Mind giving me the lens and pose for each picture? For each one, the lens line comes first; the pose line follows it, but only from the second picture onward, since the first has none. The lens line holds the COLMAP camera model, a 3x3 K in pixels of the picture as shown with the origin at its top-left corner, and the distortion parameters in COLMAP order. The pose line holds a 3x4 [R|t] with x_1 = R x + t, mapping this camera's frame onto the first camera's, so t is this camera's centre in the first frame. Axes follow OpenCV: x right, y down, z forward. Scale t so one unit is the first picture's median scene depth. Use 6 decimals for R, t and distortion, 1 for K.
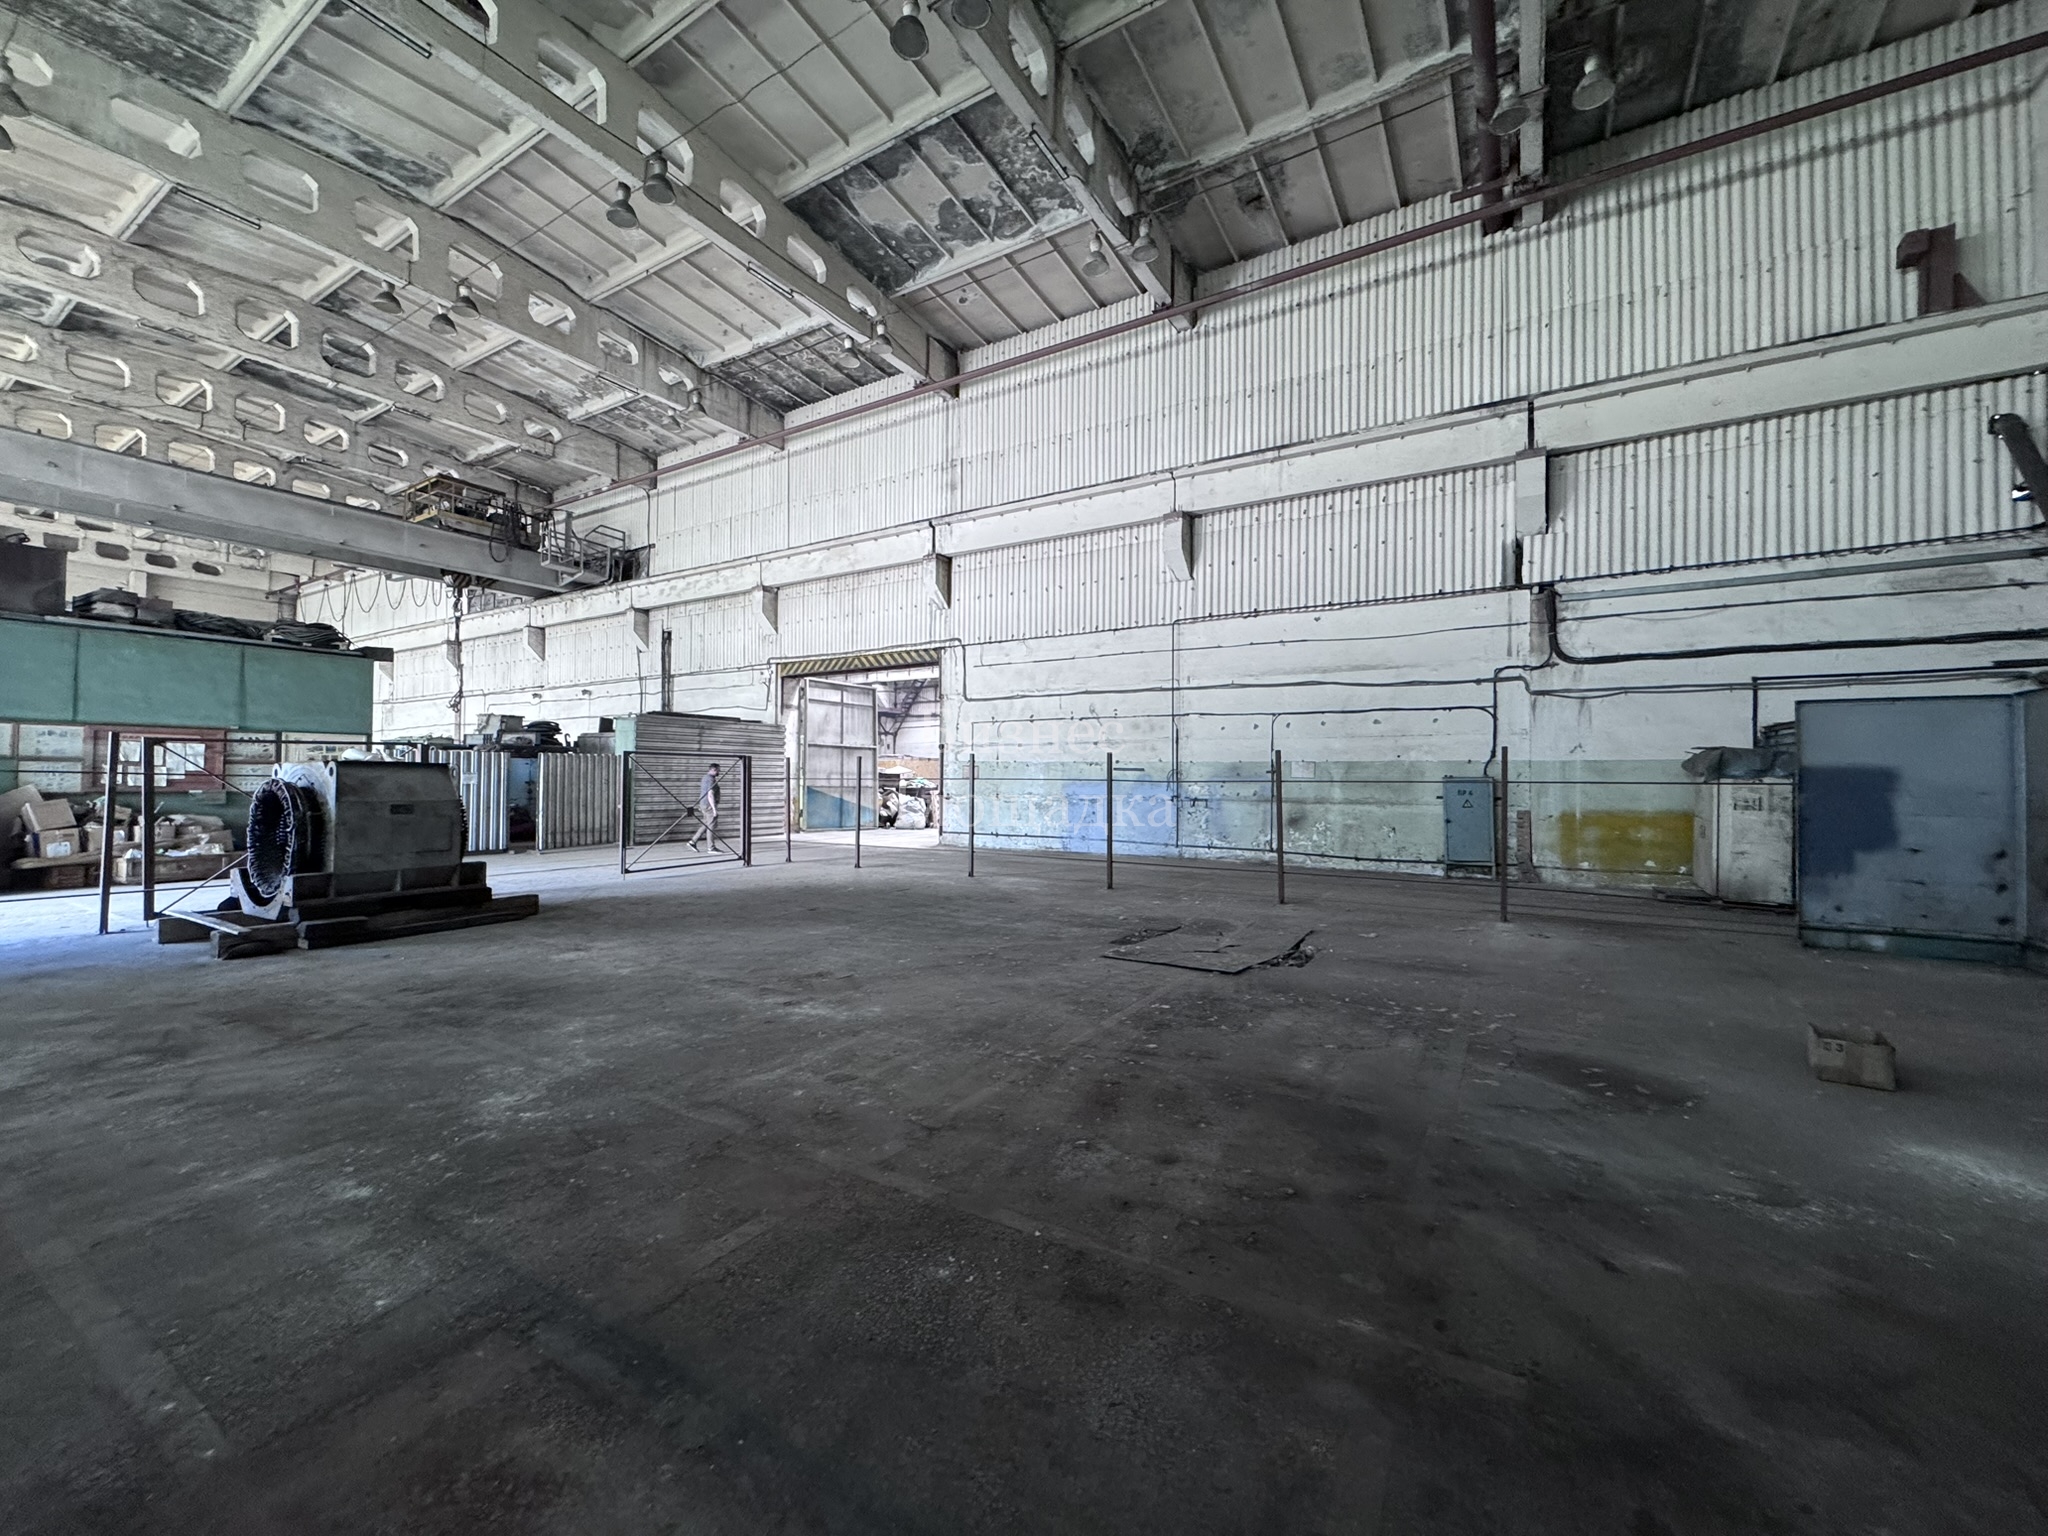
lens RADIAL K [[815.7, 0, 1025.6], [0, 815.7, 766.4], [0, 0, 1]] dist [-0.002064, 0.000081]
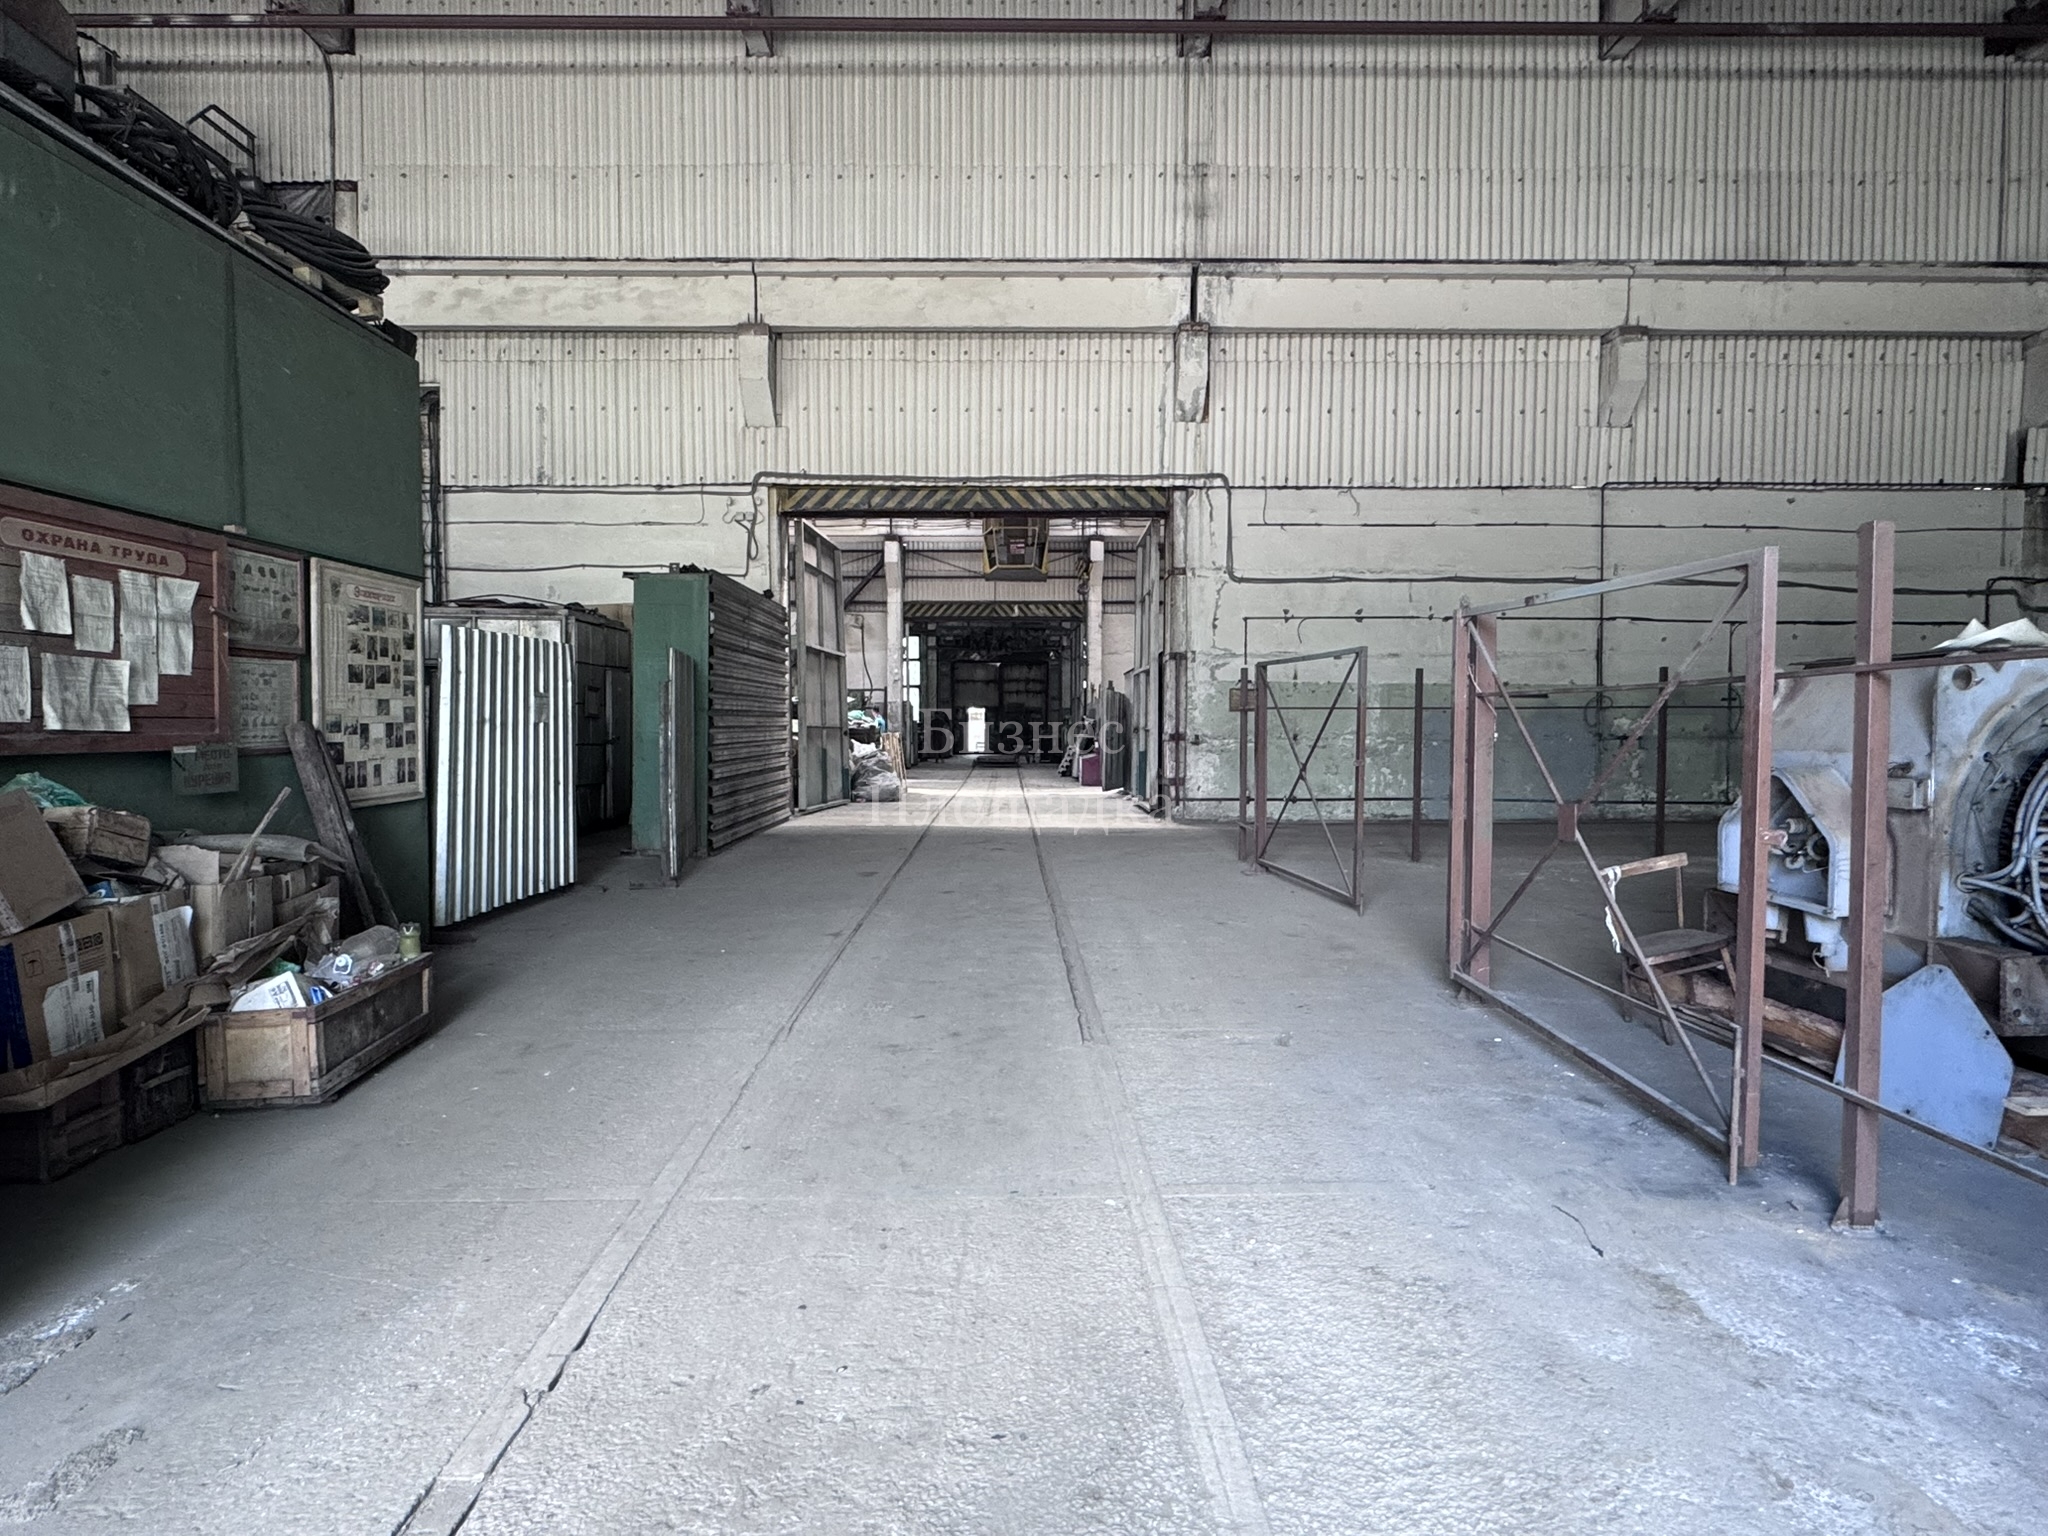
lens RADIAL K [[1171.3, 0, 1020.6], [0, 1171.3, 767.4], [0, 0, 1]] dist [-0.000750, 0.000148]
pose [[0.846267, -0.026999, 0.532075, -0.810547], [-0.004142, 0.998351, 0.057248, 0.010243], [-0.532743, -0.050651, 0.844760, 0.416698]]
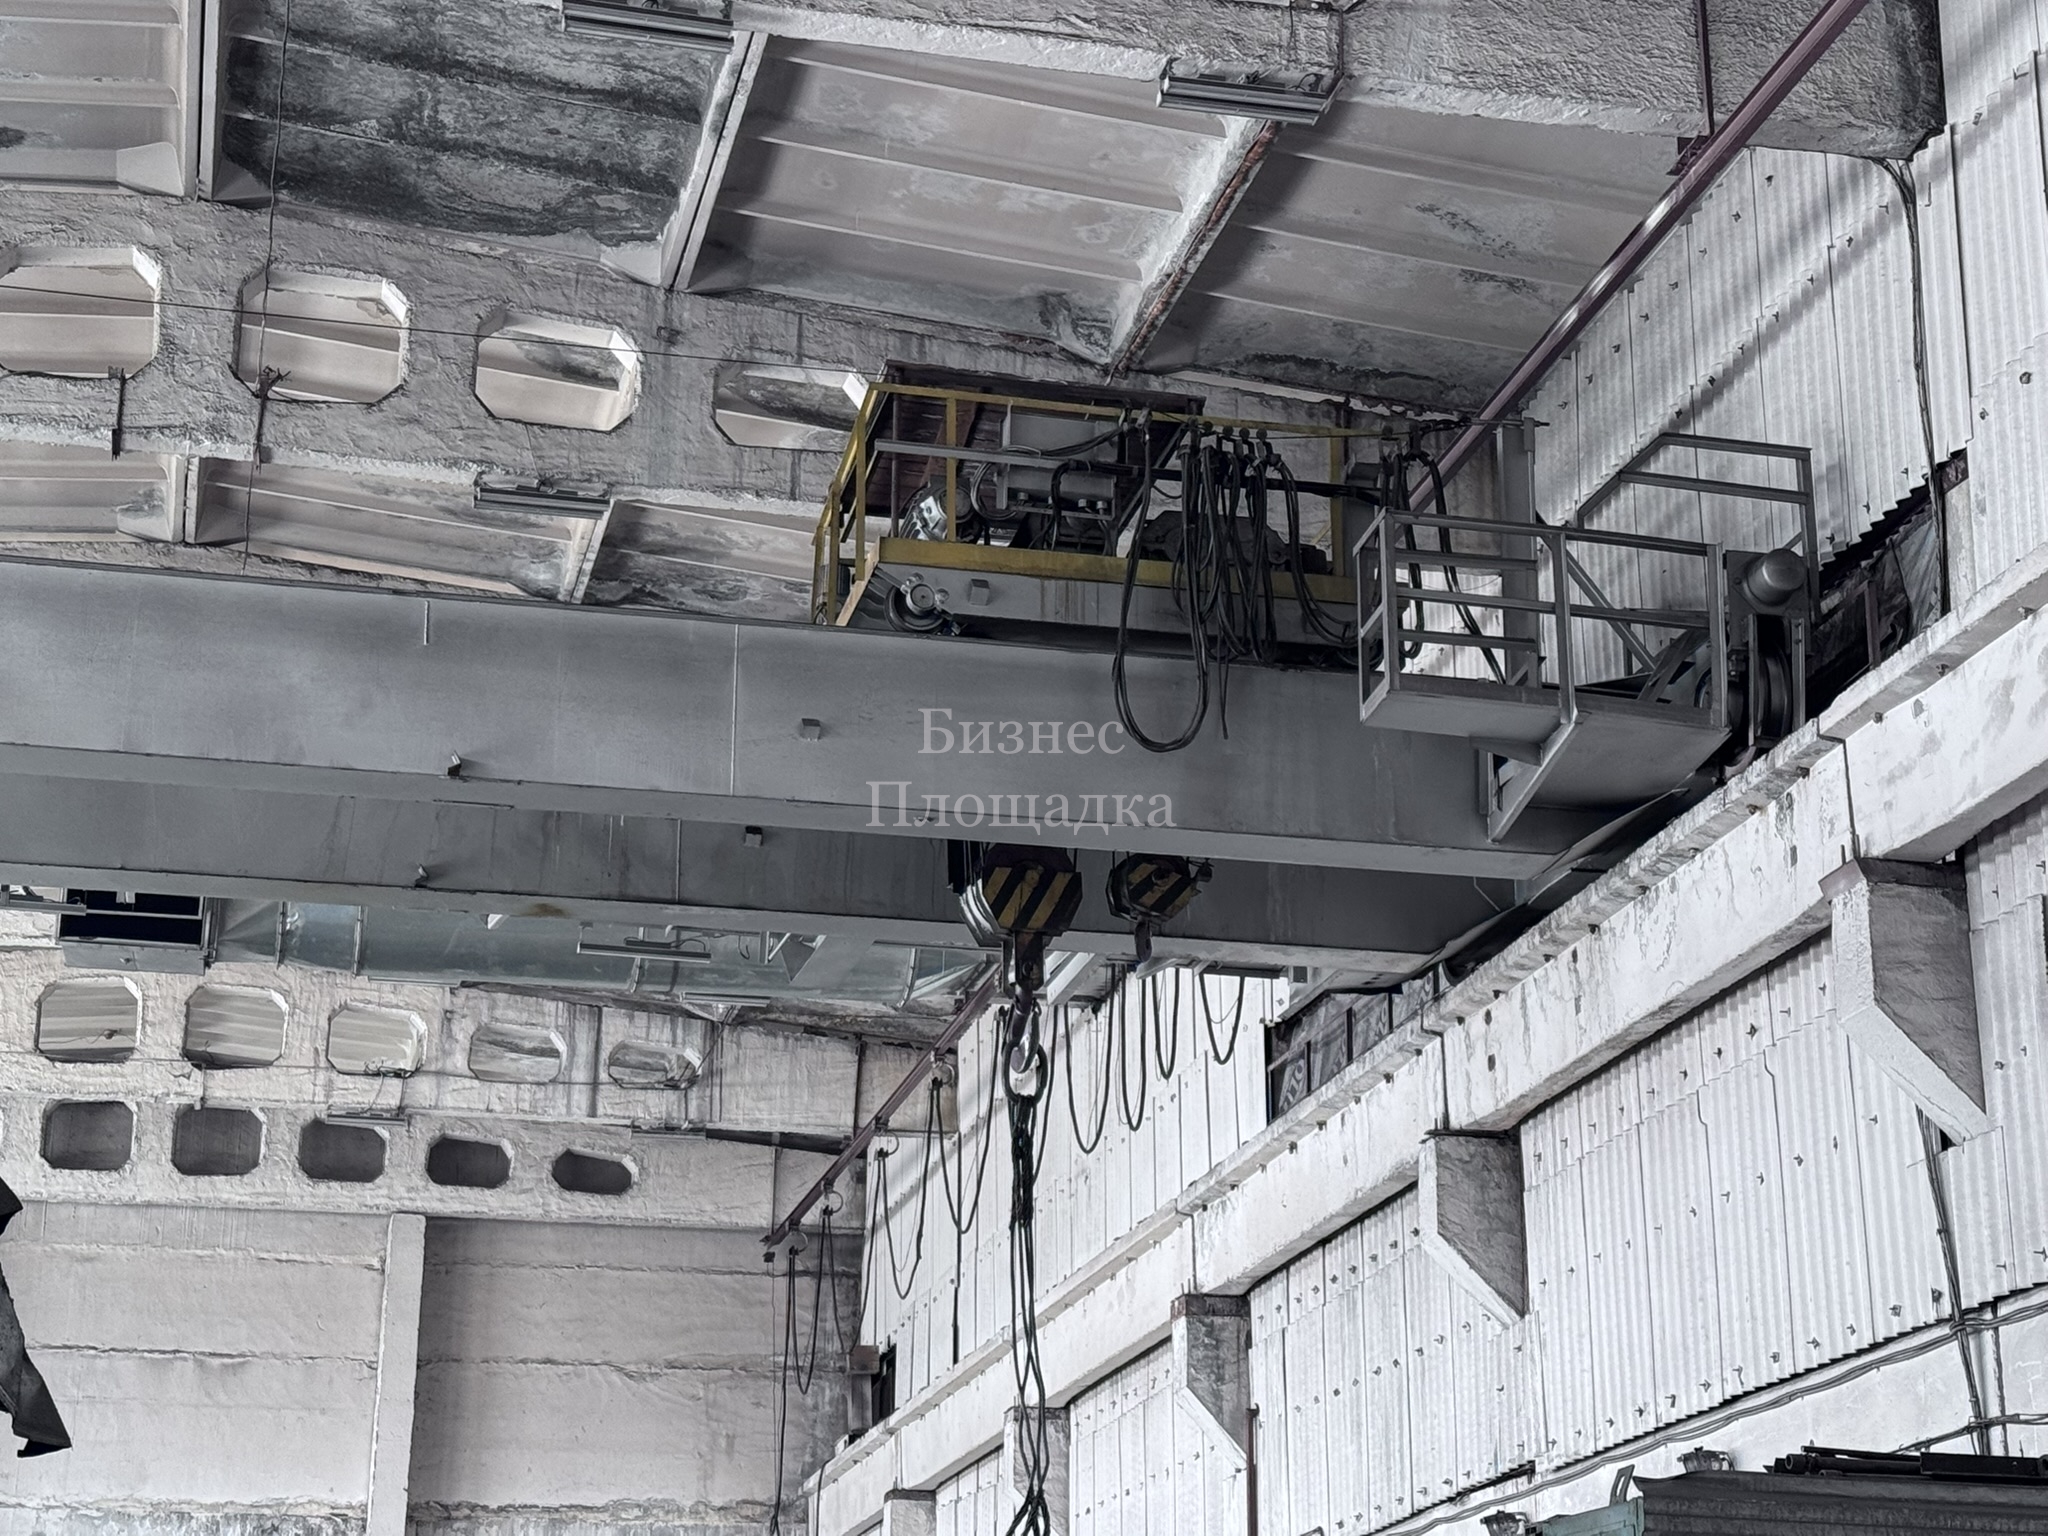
lens RADIAL K [[3710.9, 0, 1034.3], [0, 3710.9, 767.8], [0, 0, 1]] dist [0.157954, 0.000000]
pose [[0.703283, -0.227818, -0.673418, -0.179541], [0.014329, 0.951612, -0.306968, 0.004740], [0.710765, 0.206236, 0.672517, 0.657676]]
